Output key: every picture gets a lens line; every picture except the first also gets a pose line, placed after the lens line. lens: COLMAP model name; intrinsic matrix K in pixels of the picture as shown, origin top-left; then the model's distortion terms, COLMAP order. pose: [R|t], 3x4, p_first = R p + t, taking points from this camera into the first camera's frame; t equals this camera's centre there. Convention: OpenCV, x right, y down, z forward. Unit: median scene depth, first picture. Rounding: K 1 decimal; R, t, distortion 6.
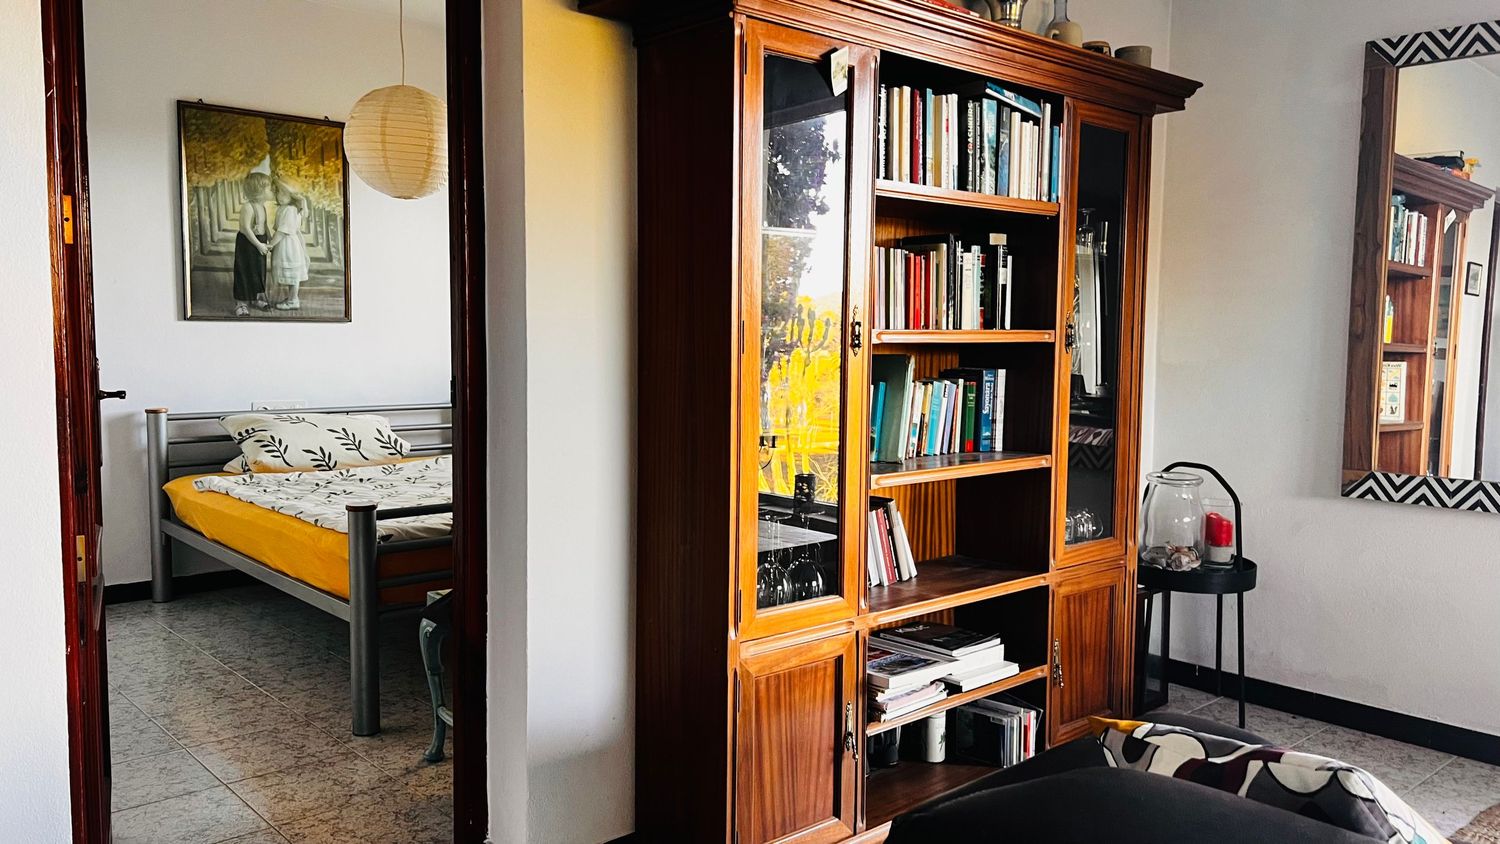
lens RADIAL K [[1148.5, 0, 762.8], [0, 1148.5, 419.3], [0, 0, 1]] dist [0.024310, -0.024299]
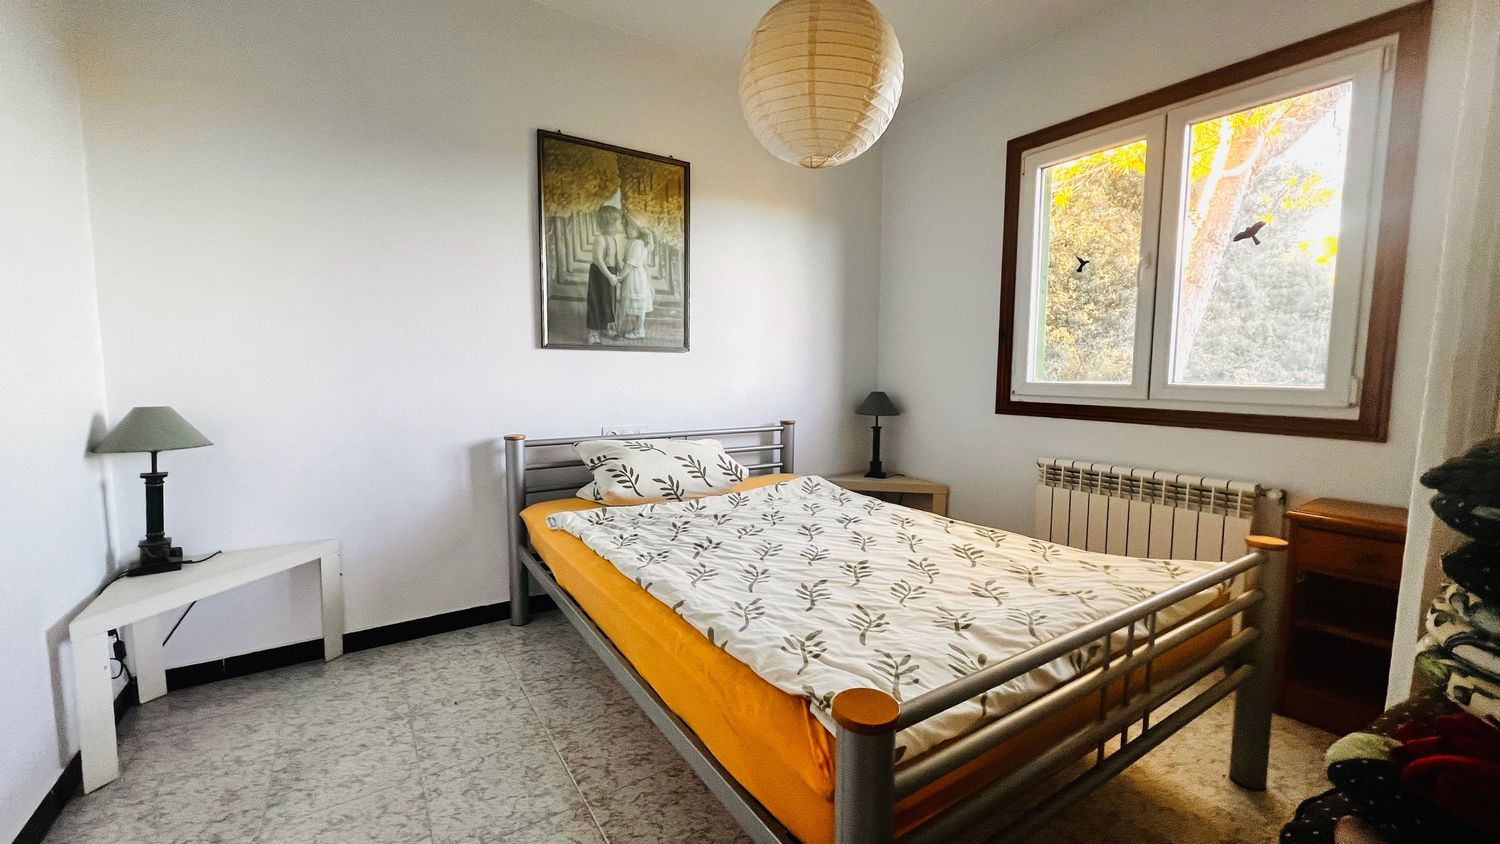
lens RADIAL K [[593.9, 0, 744.5], [0, 593.9, 420.2], [0, 0, 1]] dist [-0.000280, -0.000037]
pose [[0.987544, 0.009807, -0.157038, -0.241105], [-0.009087, 0.999945, 0.005299, -0.026357], [0.157081, -0.003806, 0.987578, 0.509642]]
